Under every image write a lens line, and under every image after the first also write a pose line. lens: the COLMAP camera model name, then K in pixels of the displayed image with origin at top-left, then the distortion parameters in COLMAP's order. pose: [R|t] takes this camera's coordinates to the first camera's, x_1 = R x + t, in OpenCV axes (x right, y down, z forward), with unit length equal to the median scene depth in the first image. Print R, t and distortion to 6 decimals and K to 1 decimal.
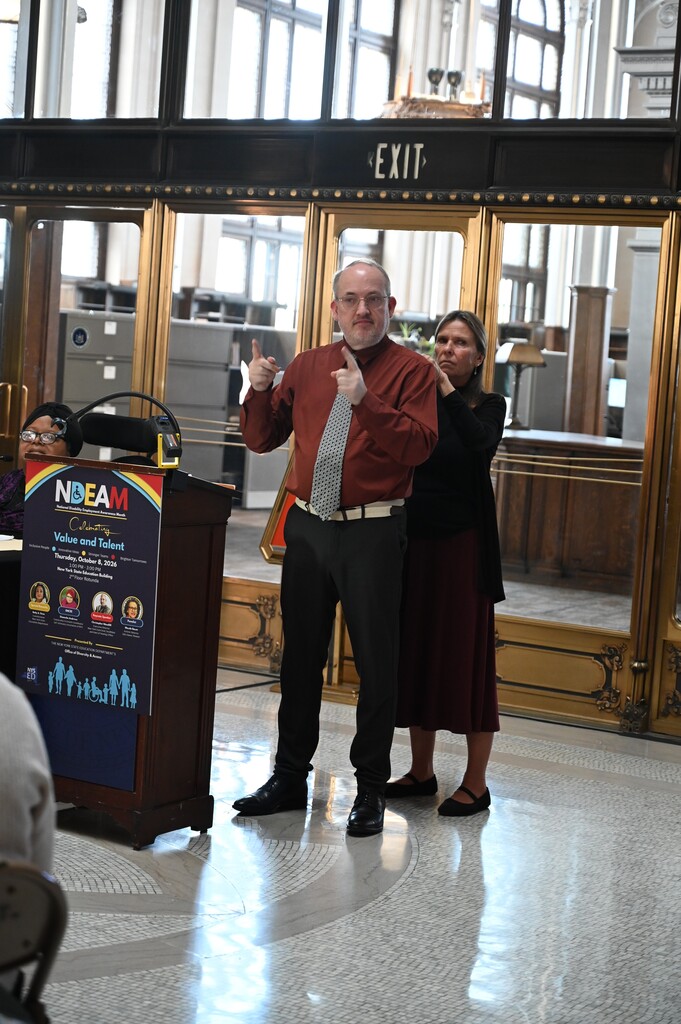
lens RADIAL K [[2072.8, 0, 340.5], [0, 2072.8, 512.0], [0, 0, 1]] dist [0.040124, -0.107604]
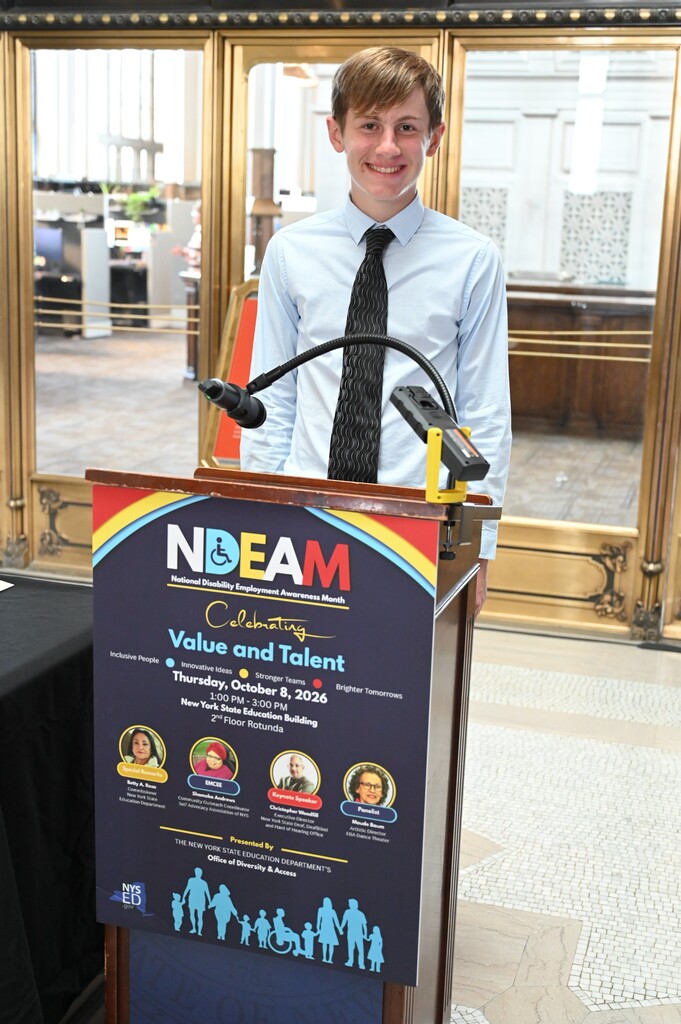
lens RADIAL K [[1339.8, 0, 340.5], [0, 1339.8, 512.0], [0, 0, 1]] dist [-0.005645, 0.032179]
pose [[0.964445, -0.090782, 0.248201, -0.175684], [0.052085, 0.986023, 0.158258, -0.065738], [-0.259099, -0.139703, 0.955694, 0.696169]]
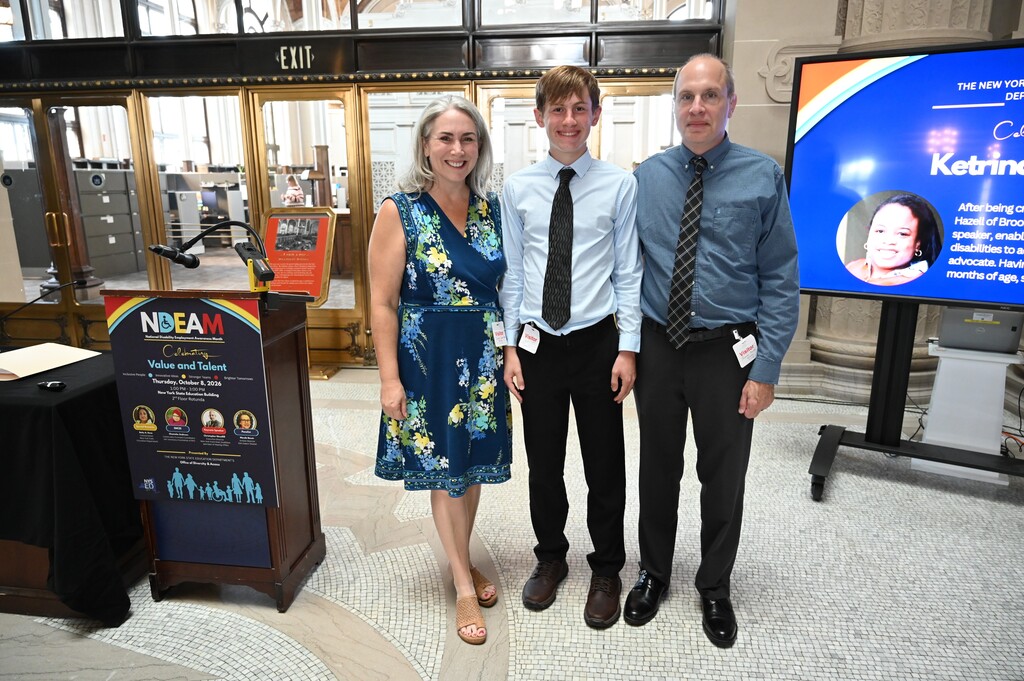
lens RADIAL K [[675.3, 0, 512.0], [0, 675.3, 340.5], [0, 0, 1]] dist [-0.006793, -0.002644]
pose [[0.900693, -0.170333, 0.399673, -0.106384], [0.100396, 0.976642, 0.189976, -0.047890], [-0.422697, -0.130984, 0.896755, 0.612032]]
